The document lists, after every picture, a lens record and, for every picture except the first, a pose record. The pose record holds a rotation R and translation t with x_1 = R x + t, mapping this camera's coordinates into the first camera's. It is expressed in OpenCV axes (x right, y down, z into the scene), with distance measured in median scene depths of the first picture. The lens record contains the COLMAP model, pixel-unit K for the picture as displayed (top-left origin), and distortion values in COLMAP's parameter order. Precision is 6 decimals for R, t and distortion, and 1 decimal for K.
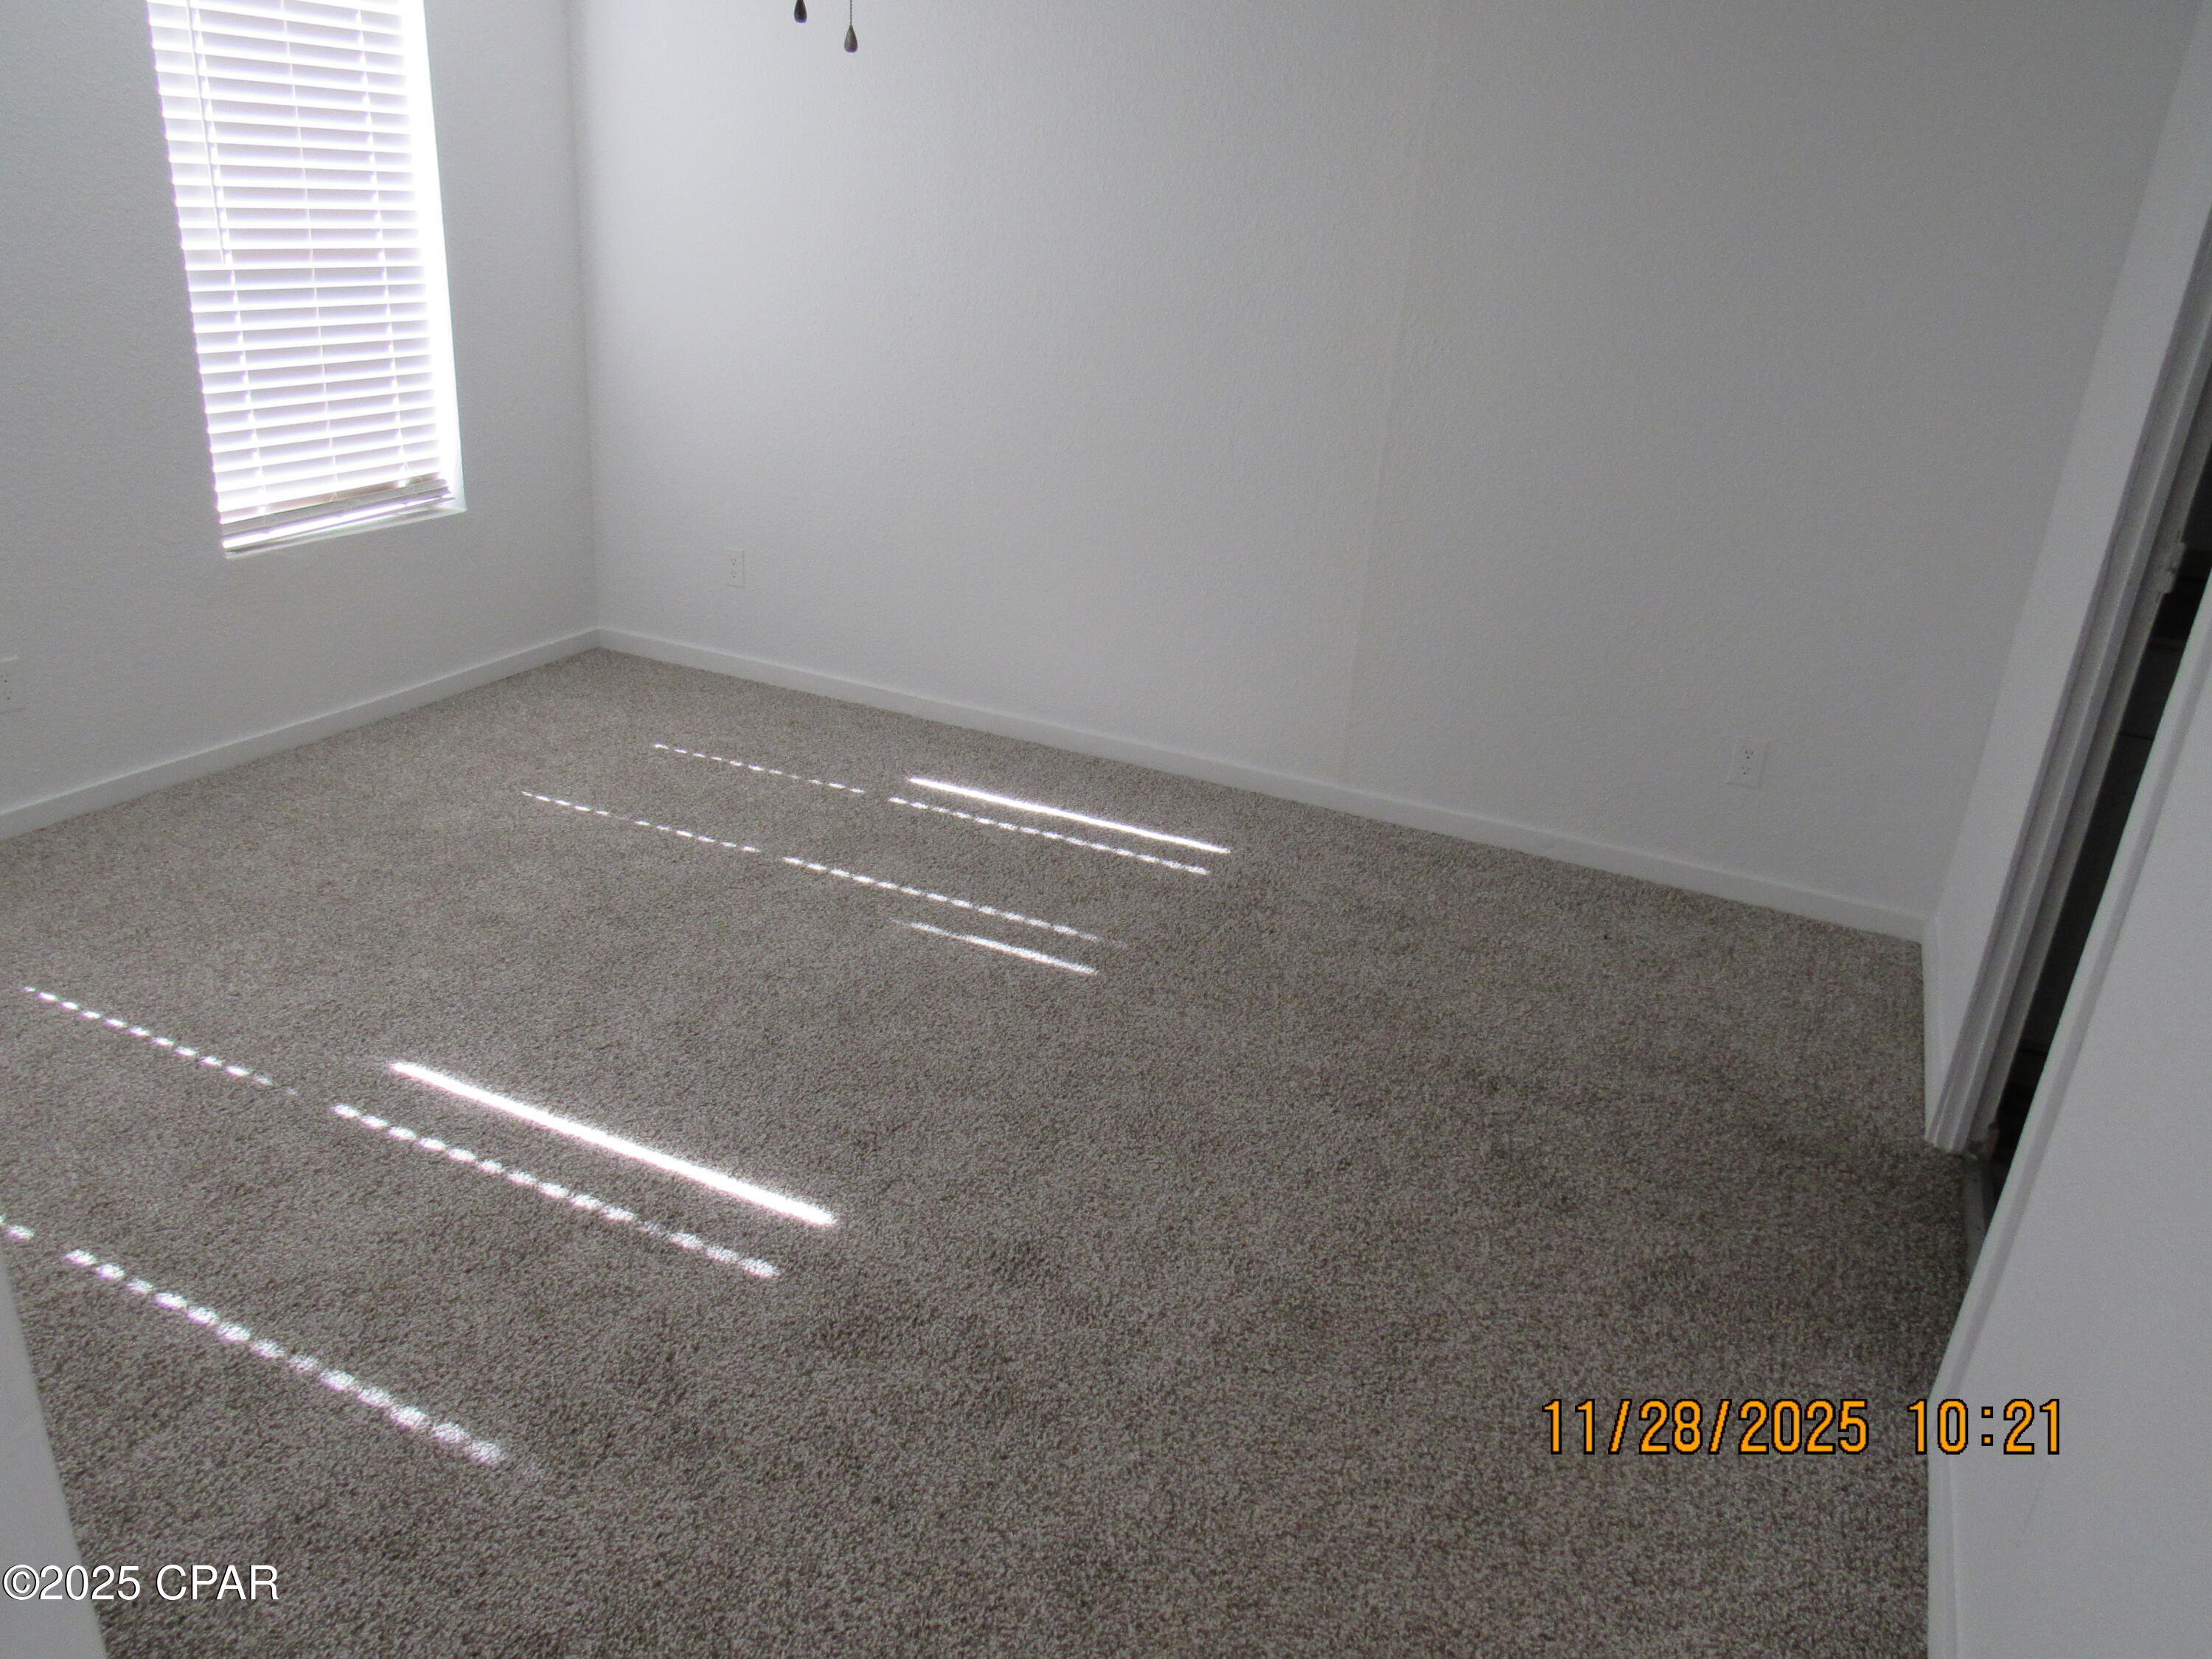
lens RADIAL K [[1562.5, 0, 1106.0], [0, 1562.5, 829.5], [0, 0, 1]] dist [-0.044629, 0.026758]
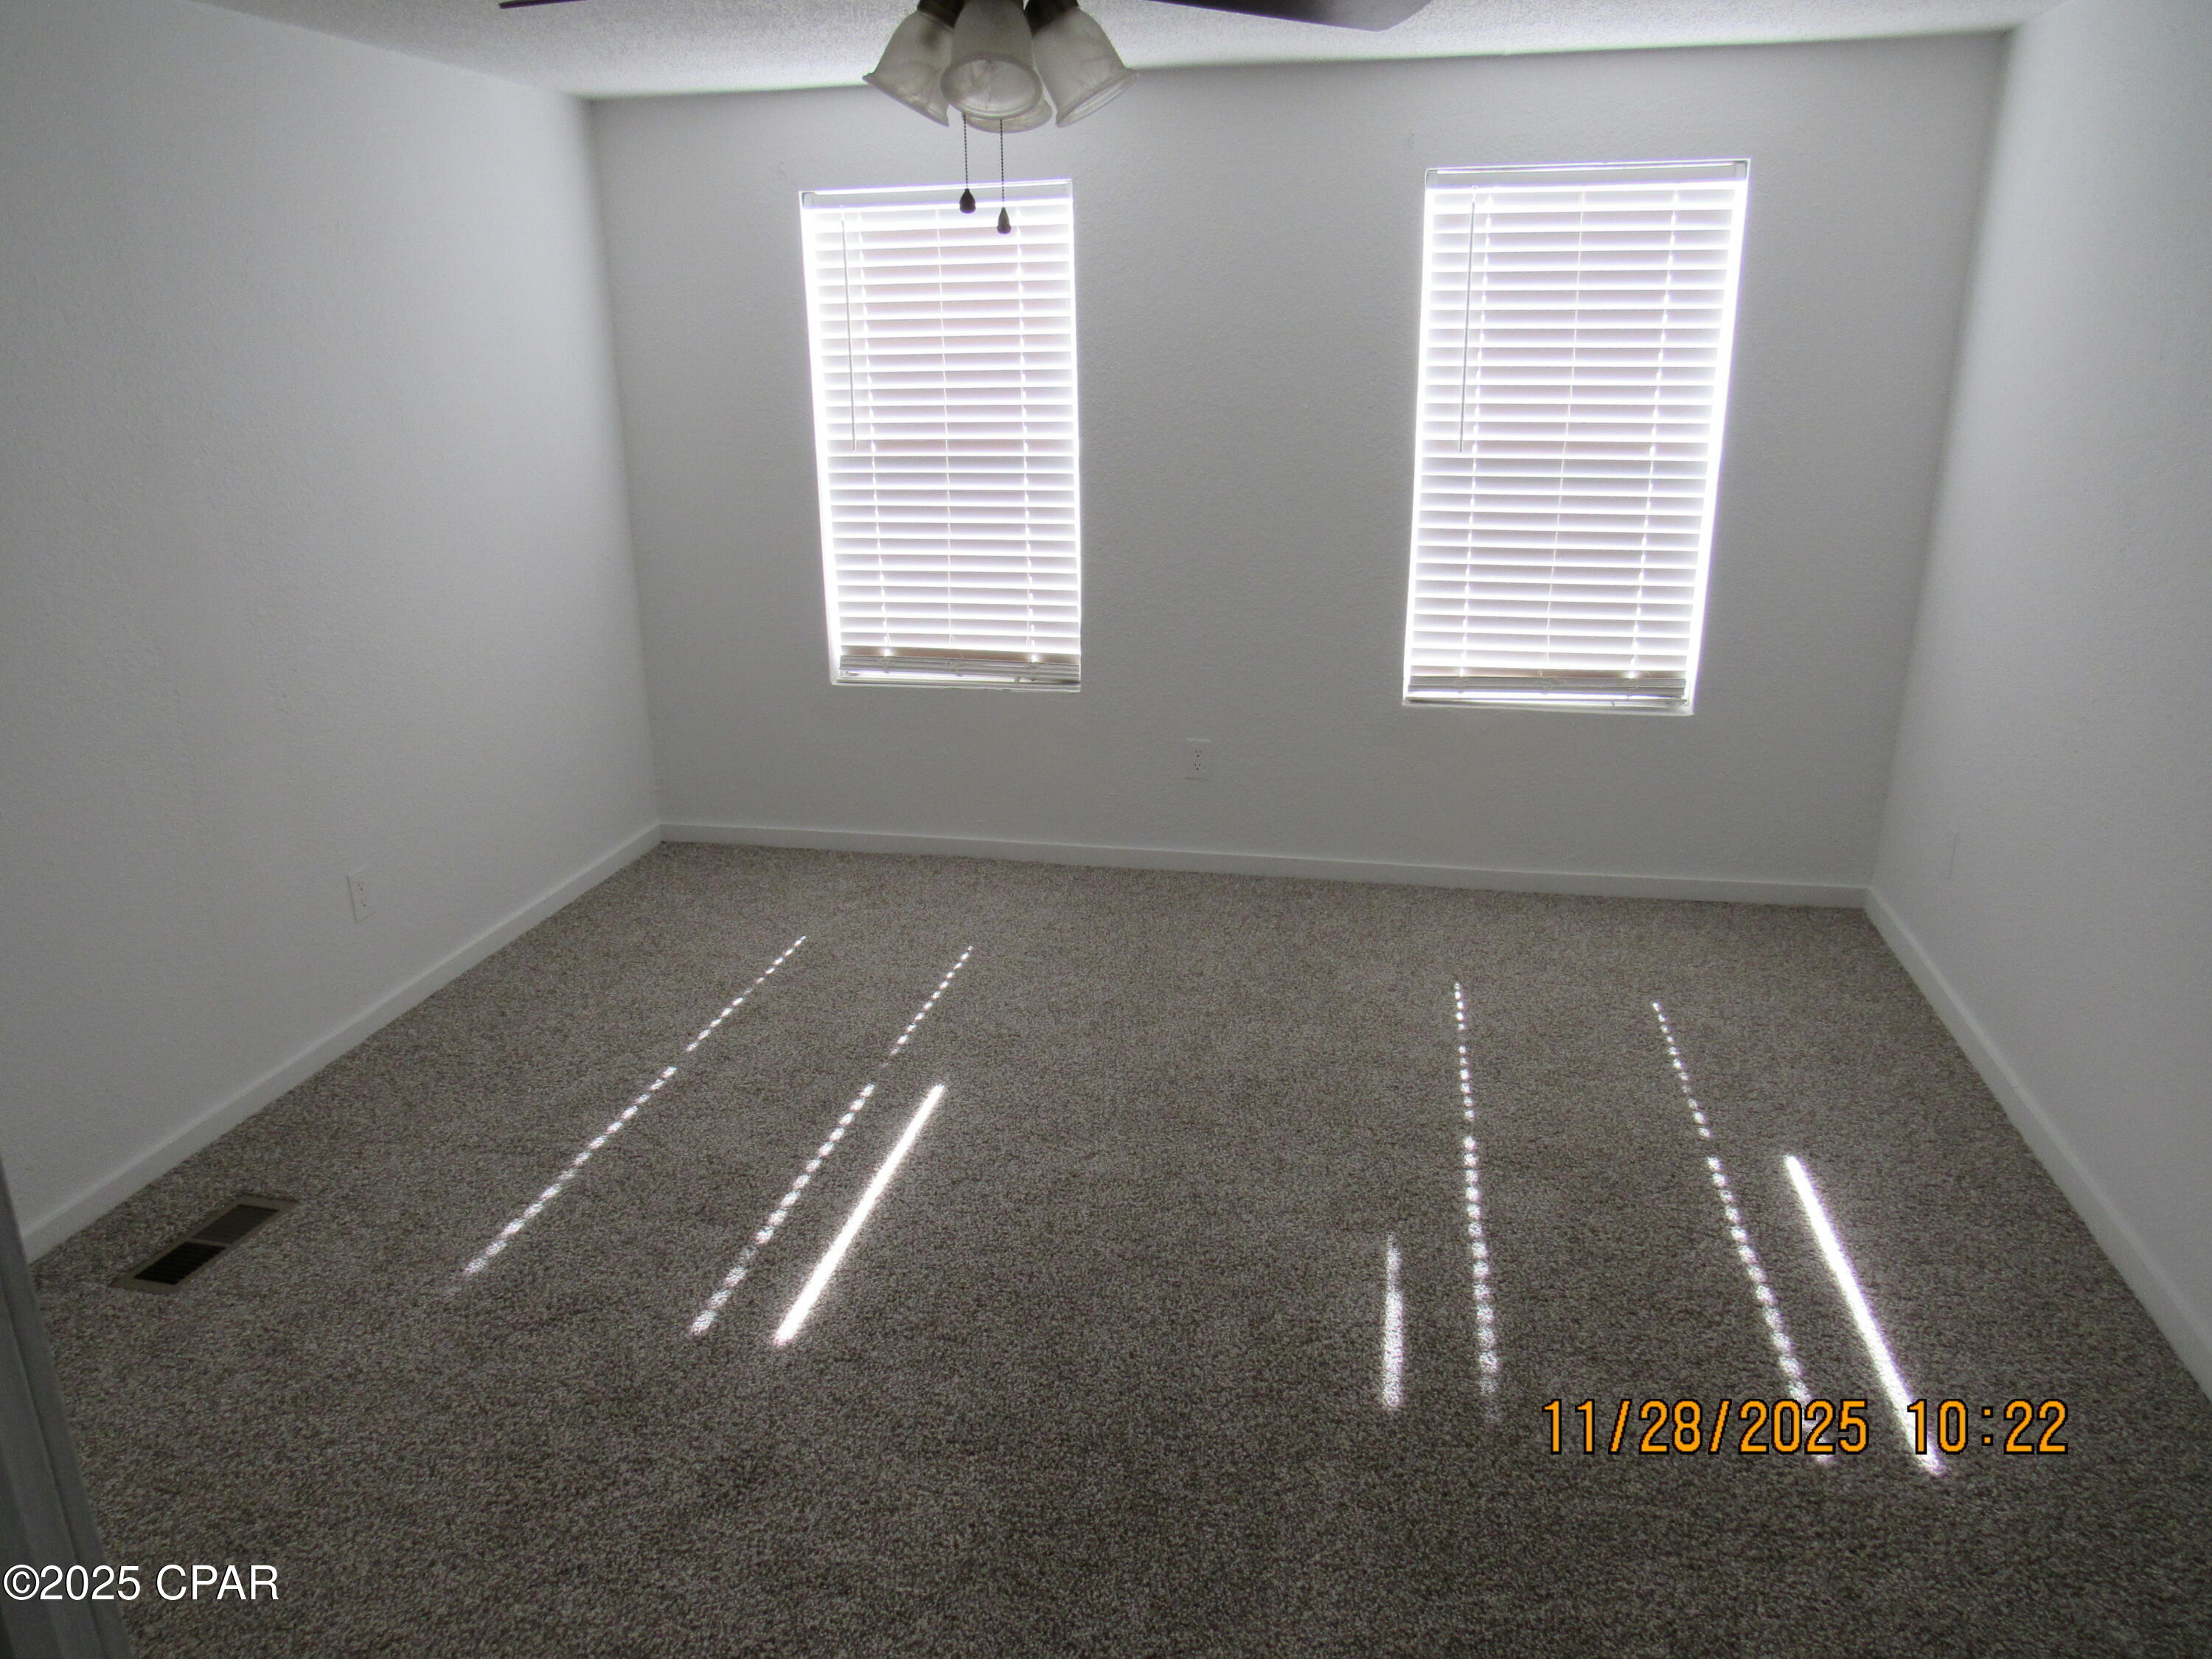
lens RADIAL K [[1589.1, 0, 1110.0], [0, 1589.1, 825.9], [0, 0, 1]] dist [-0.012439, -0.008043]
pose [[0.250311, 0.228884, -0.940721, 0.493786], [-0.351107, 0.926968, 0.132113, -0.175498], [0.902257, 0.297224, 0.312393, 0.481205]]
